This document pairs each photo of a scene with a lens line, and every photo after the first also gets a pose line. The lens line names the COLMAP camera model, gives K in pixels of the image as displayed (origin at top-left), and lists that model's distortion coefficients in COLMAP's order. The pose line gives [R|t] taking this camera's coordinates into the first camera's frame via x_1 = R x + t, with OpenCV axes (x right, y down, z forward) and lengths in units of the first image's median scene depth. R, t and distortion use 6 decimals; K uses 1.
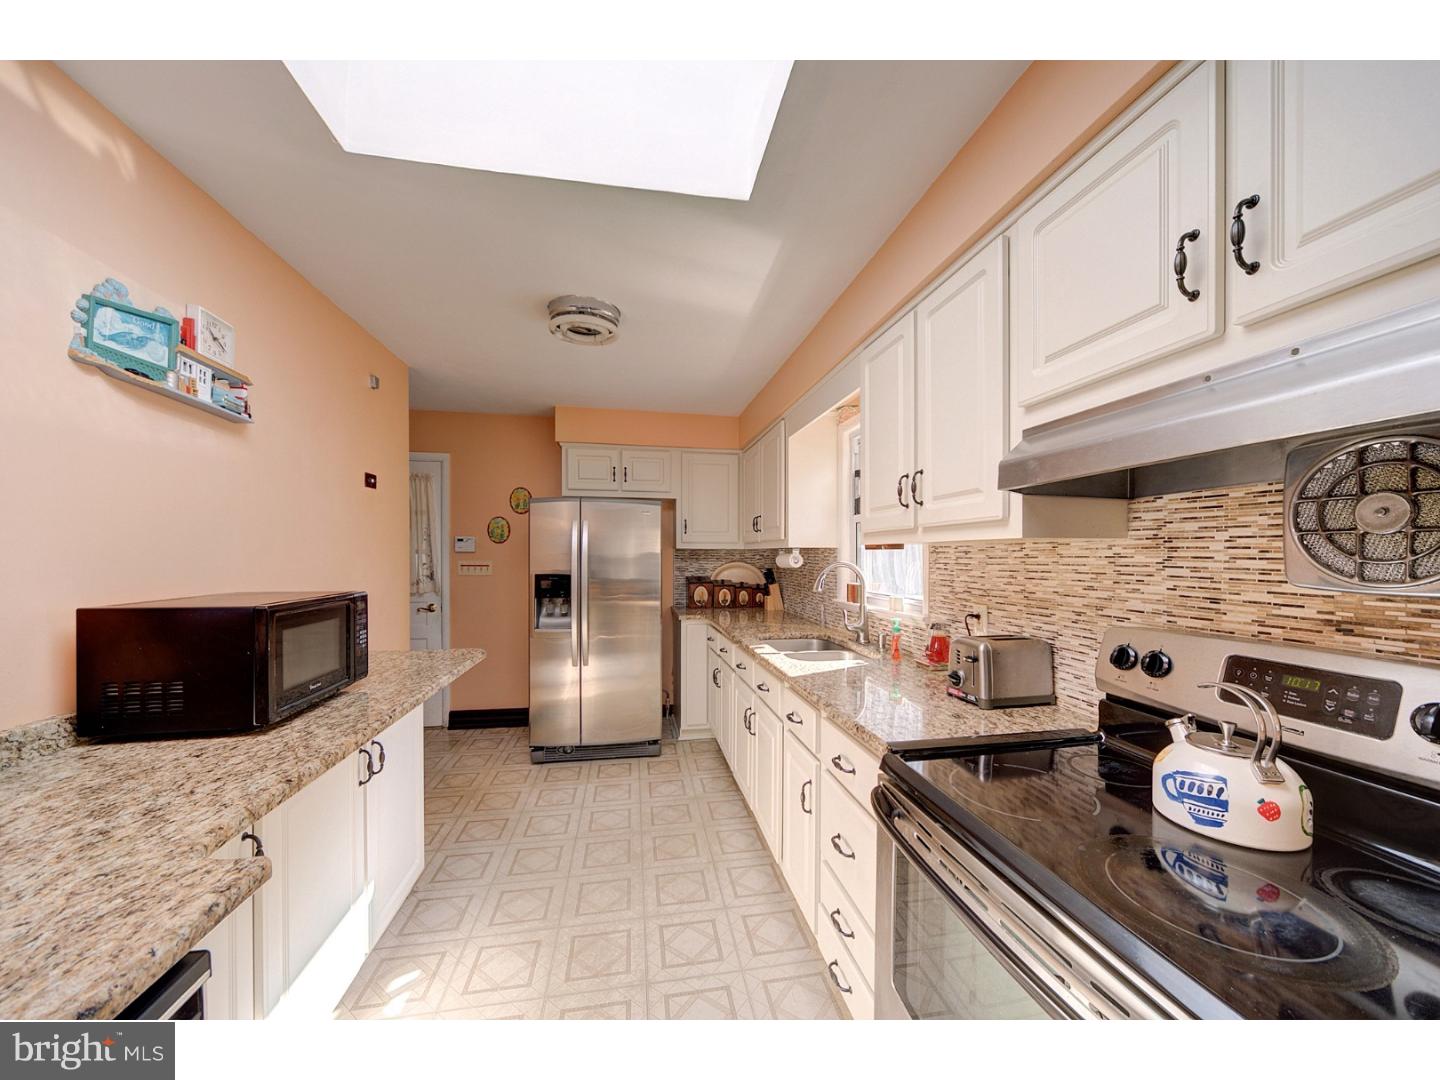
lens RADIAL K [[520.8, 0, 728.1], [0, 520.8, 557.1], [0, 0, 1]] dist [-0.000951, 0.001532]
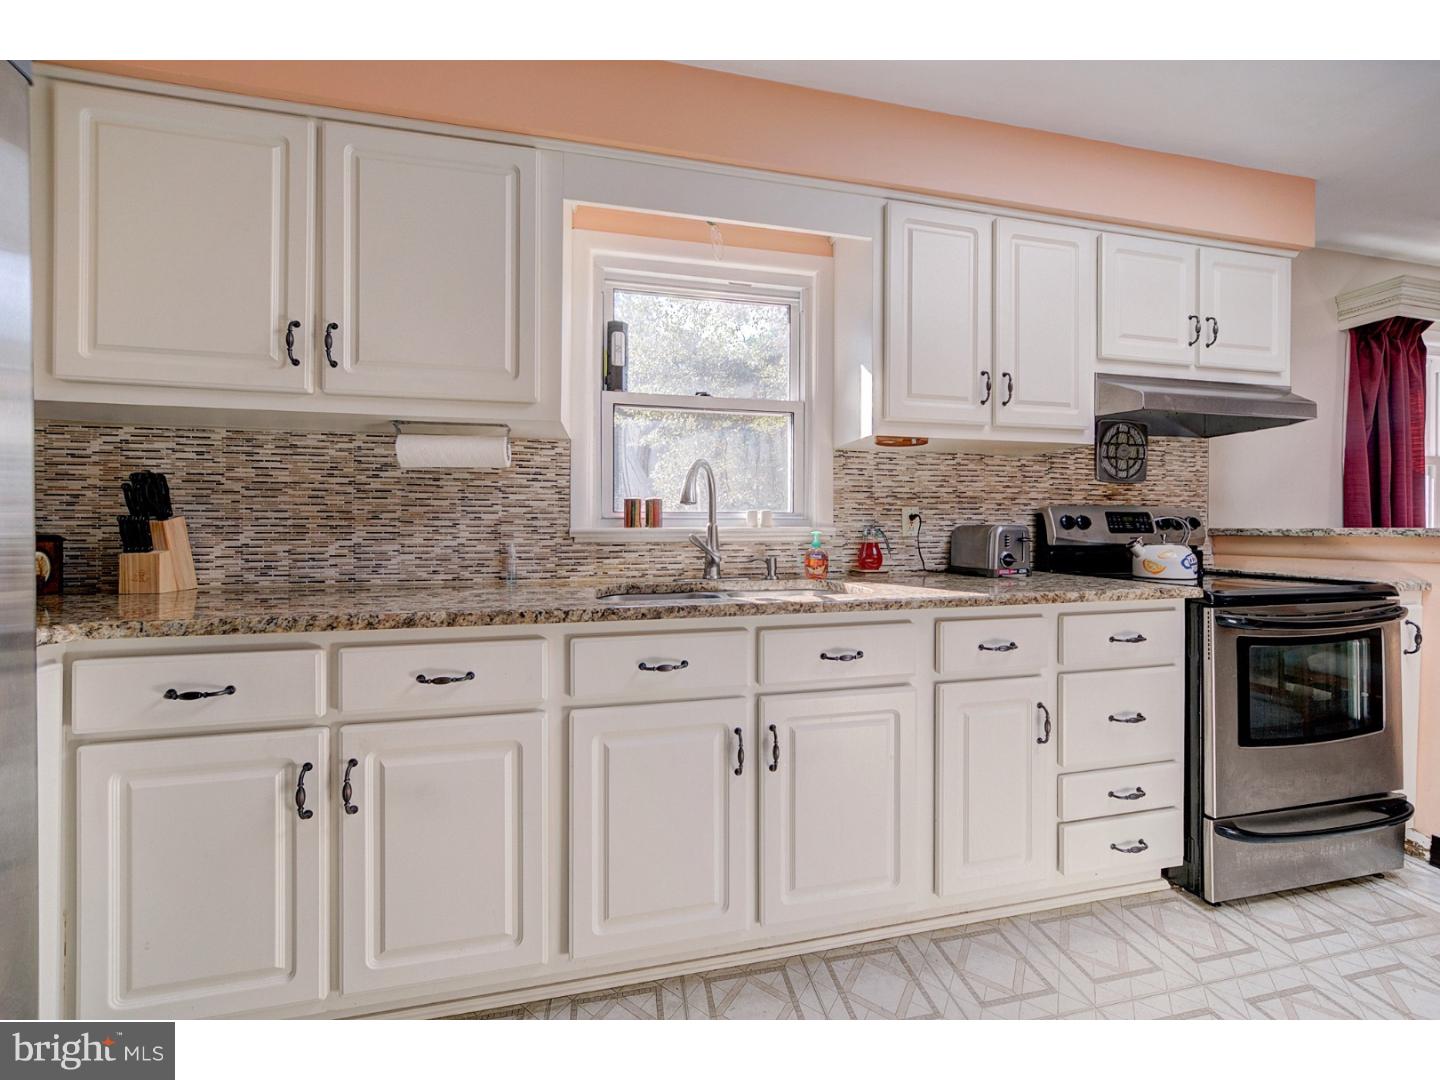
lens RADIAL K [[523.8, 0, 721.3], [0, 523.8, 531.7], [0, 0, 1]] dist [-0.011219, 0.002968]
pose [[-0.008846, -0.007095, 0.999936, -0.753050], [0.002827, 0.999971, 0.007120, 0.163657], [-0.999957, 0.002890, -0.008825, 1.699861]]
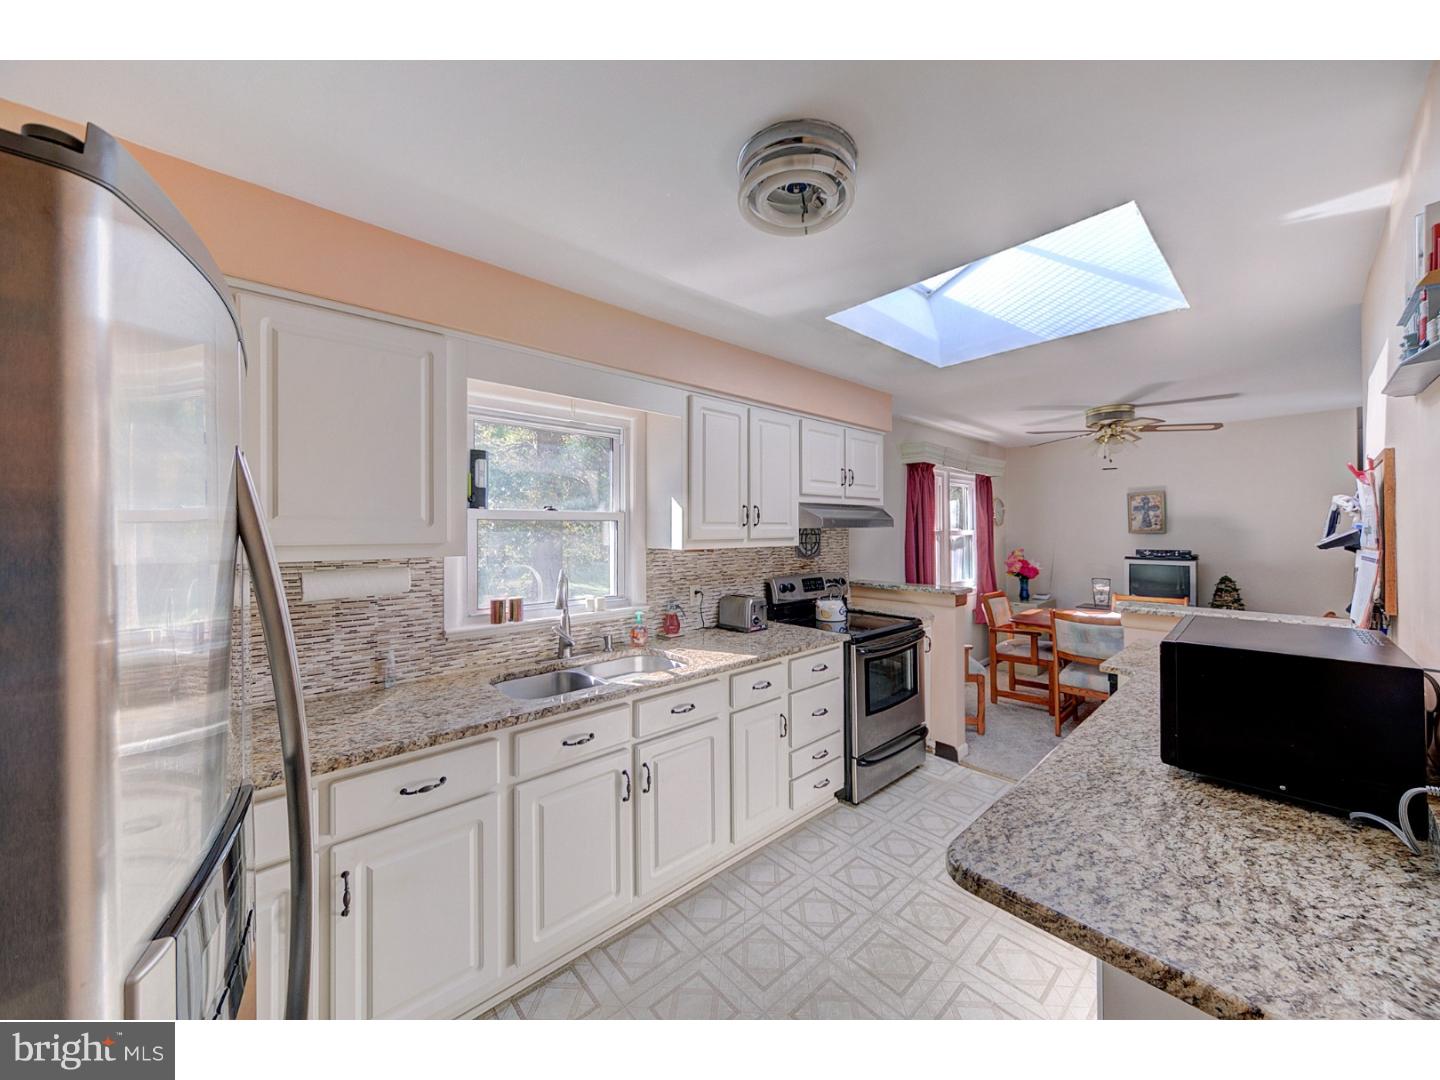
lens RADIAL K [[523.8, 0, 721.3], [0, 523.8, 531.7], [0, 0, 1]] dist [-0.011219, 0.002968]
pose [[-0.513080, -0.001098, 0.858340, -1.118631], [0.008350, 0.999945, 0.006270, -0.097183], [-0.858300, 0.010385, -0.513043, 2.105812]]
